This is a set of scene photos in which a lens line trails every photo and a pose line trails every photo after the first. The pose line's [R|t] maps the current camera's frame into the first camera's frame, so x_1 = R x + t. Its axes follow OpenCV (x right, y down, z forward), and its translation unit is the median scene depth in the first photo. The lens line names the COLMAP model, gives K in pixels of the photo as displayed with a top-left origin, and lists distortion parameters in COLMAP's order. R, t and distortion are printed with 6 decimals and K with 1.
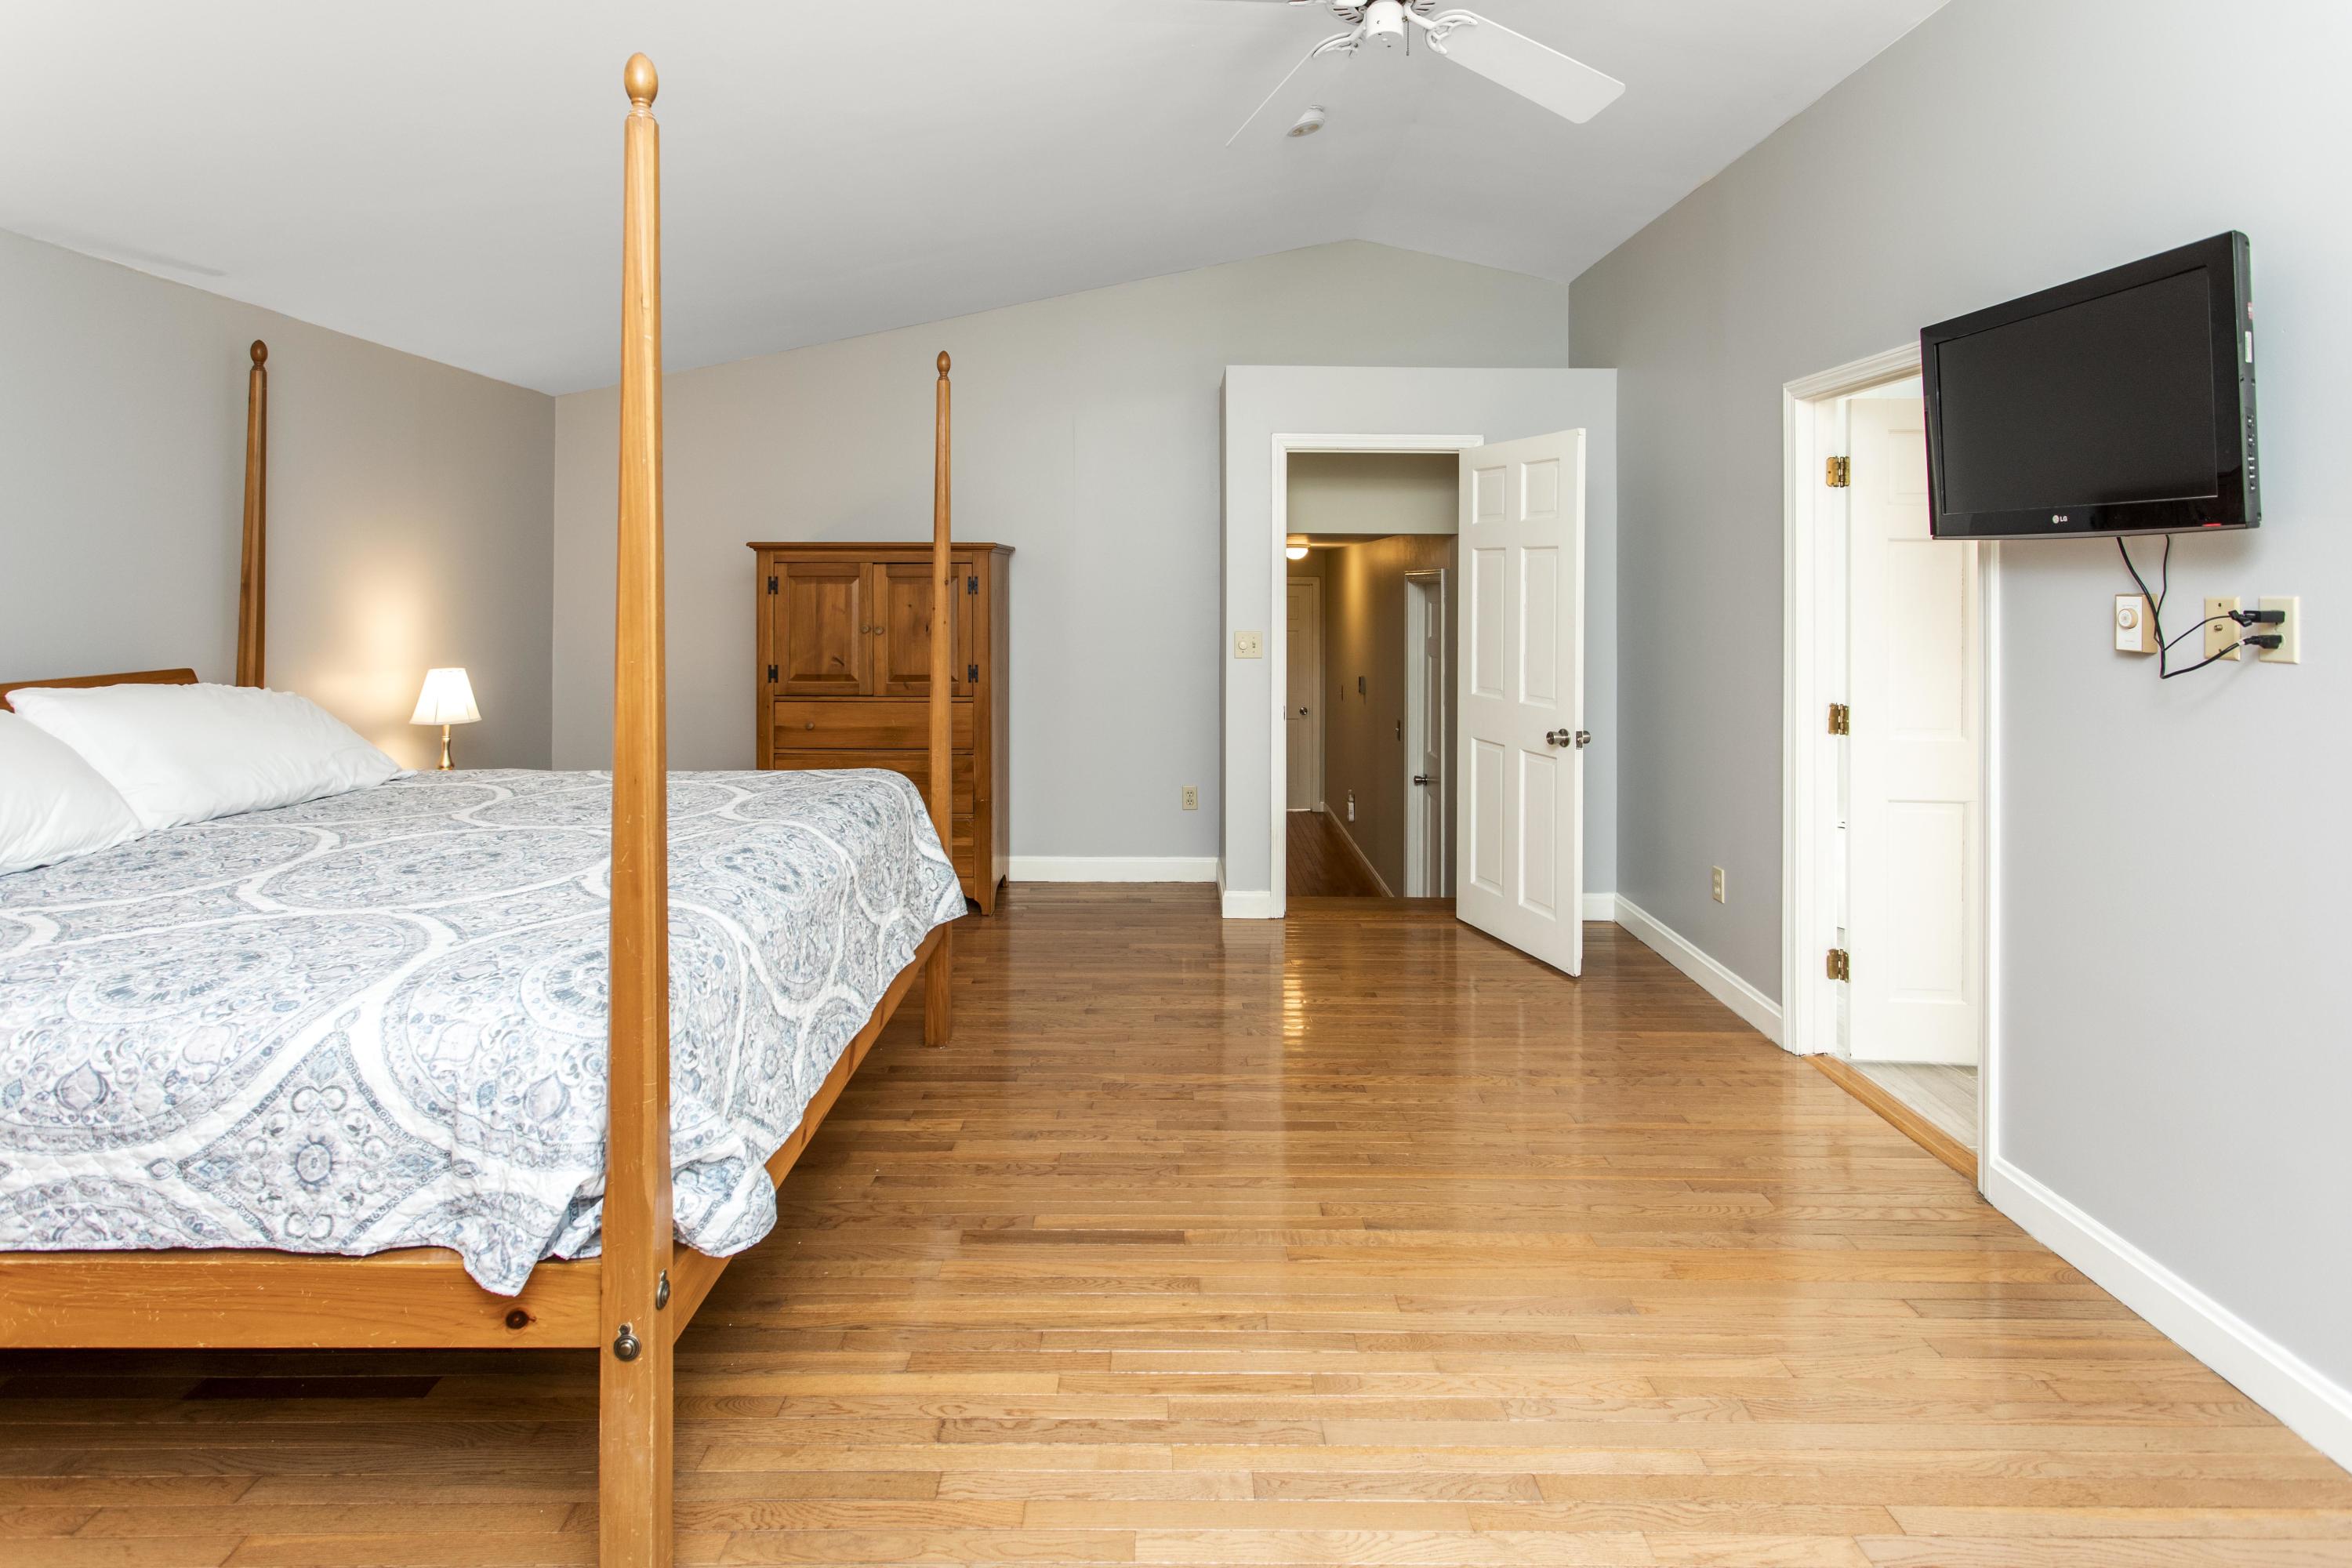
lens RADIAL K [[1161.0, 0, 1160.4], [0, 1161.0, 573.1], [0, 0, 1]] dist [0.005866, 0.000804]
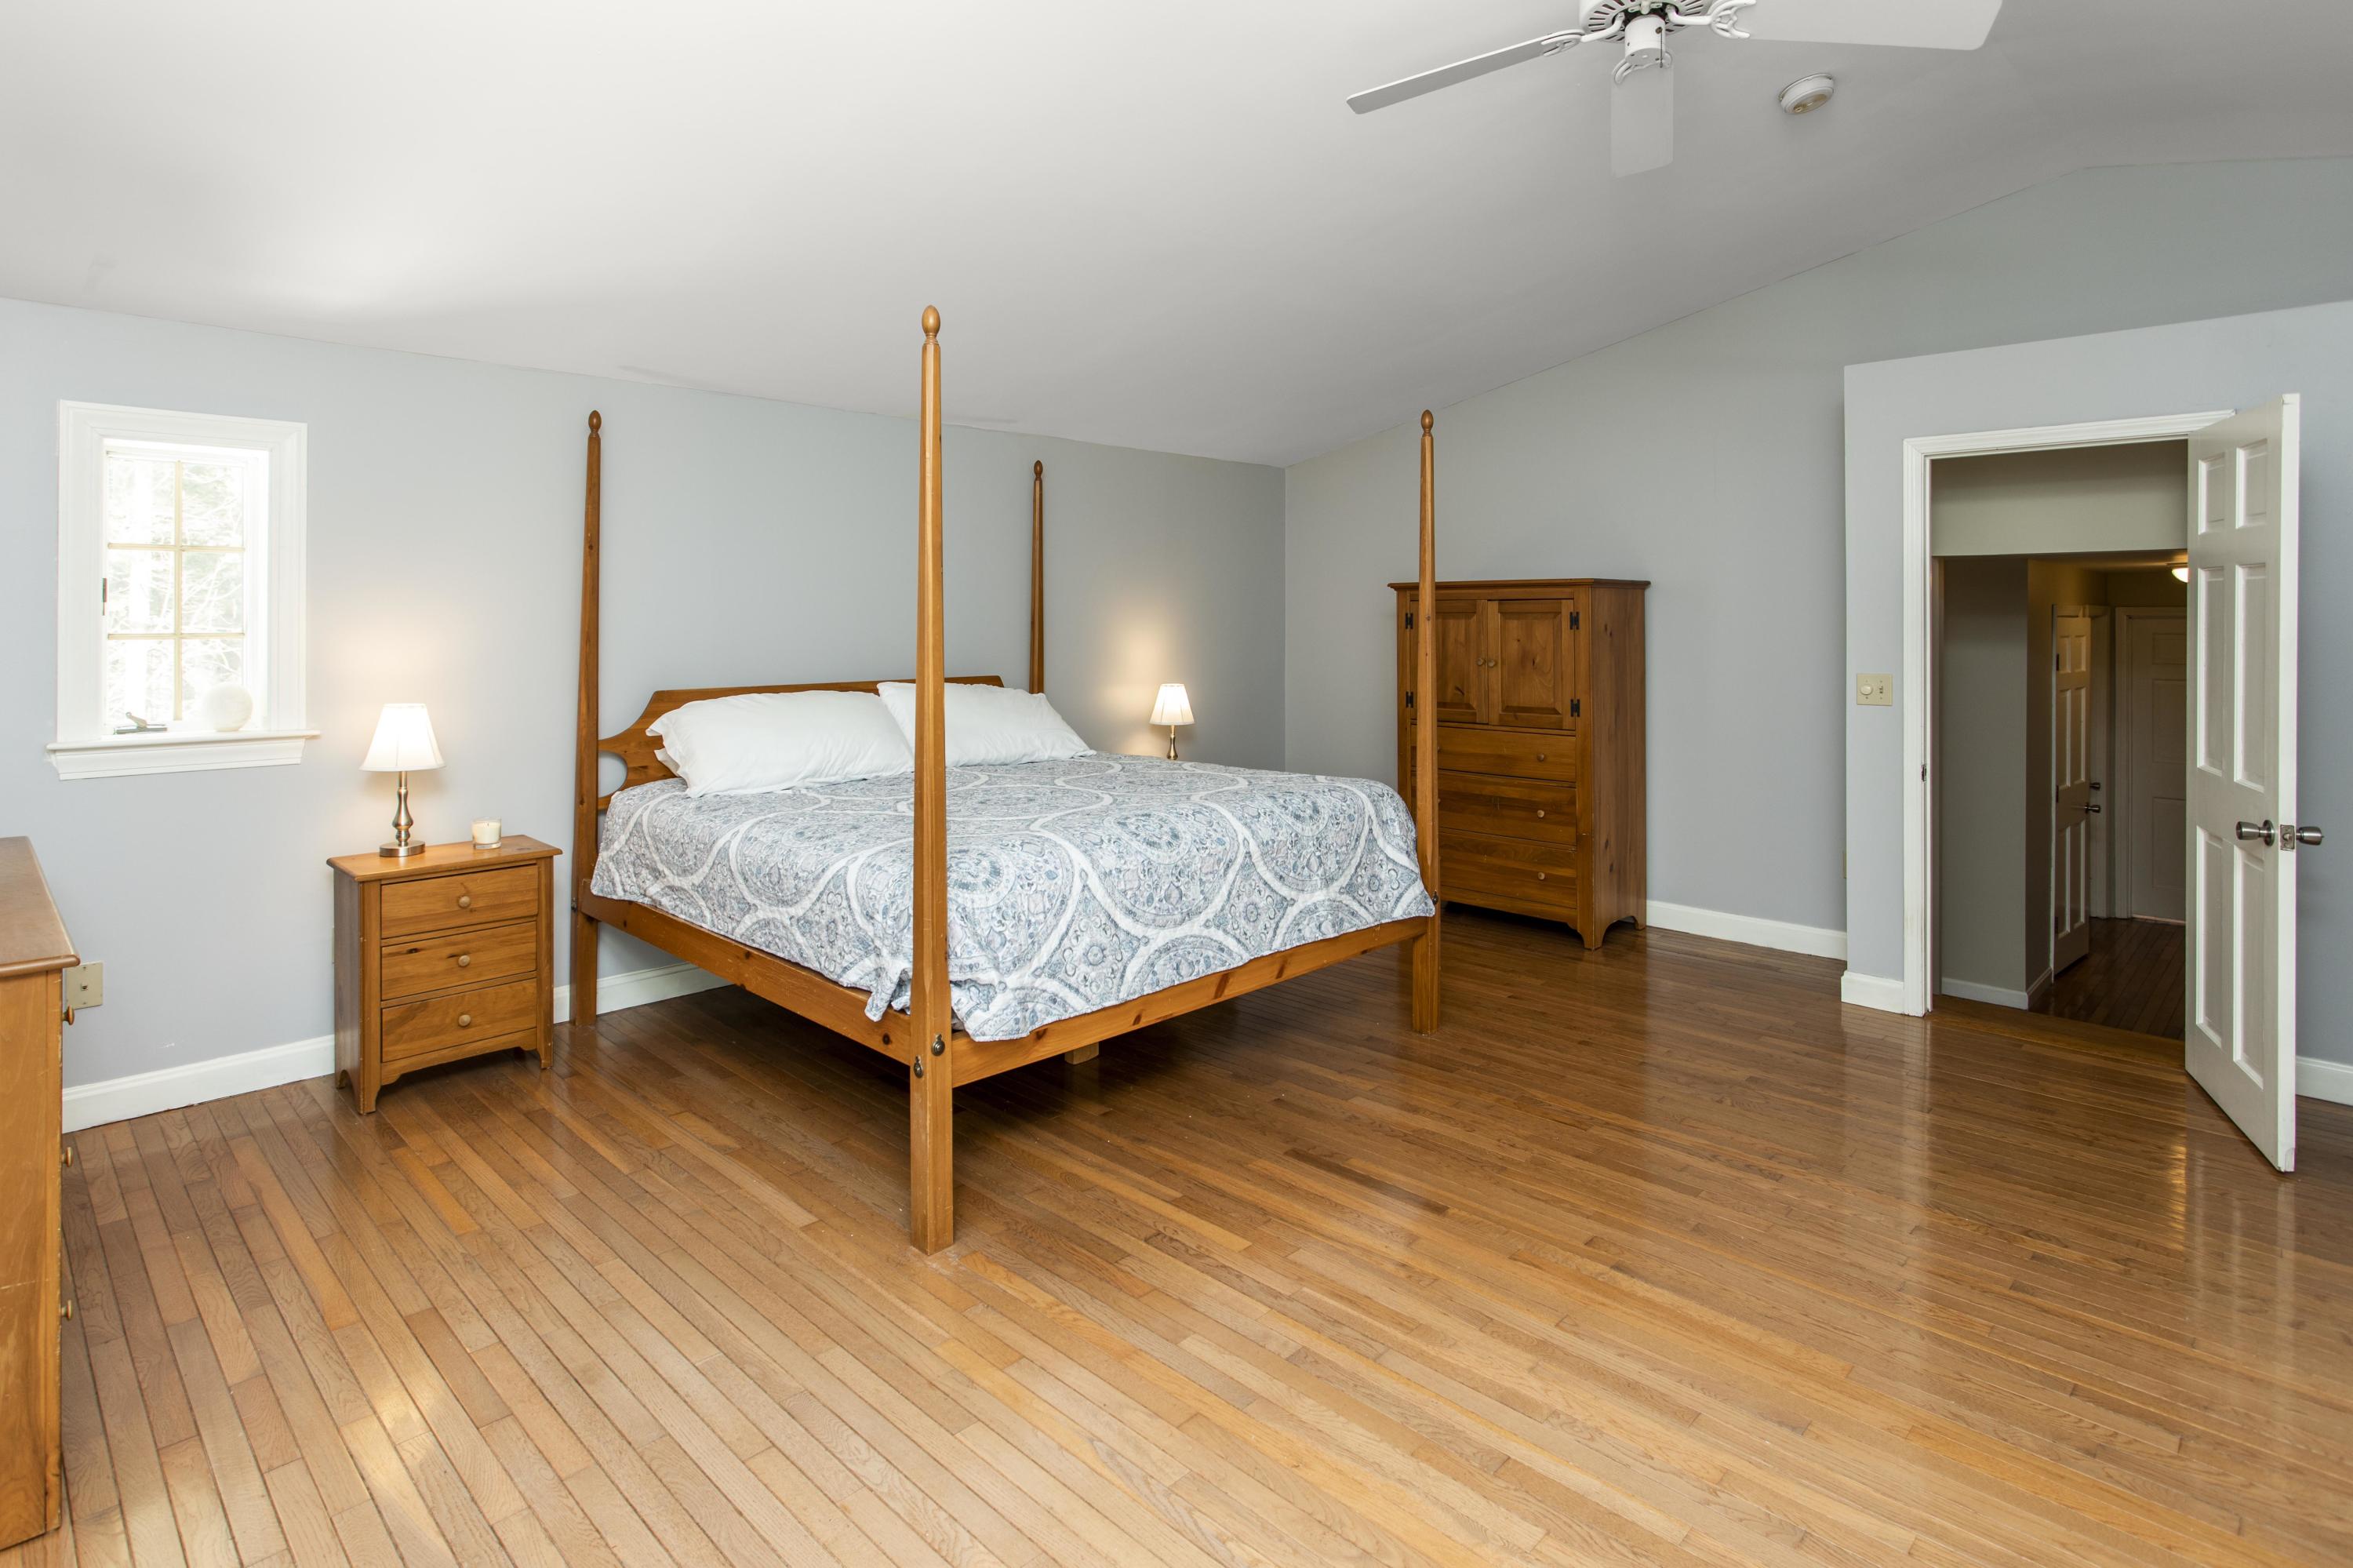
lens RADIAL K [[1223.8, 0, 1172.1], [0, 1223.8, 605.8], [0, 0, 1]] dist [-0.001028, 0.001283]
pose [[0.708598, -0.012553, -0.705501, 0.653891], [0.012001, 0.999912, -0.005738, -0.000807], [0.705510, -0.004401, 0.708686, -0.003735]]
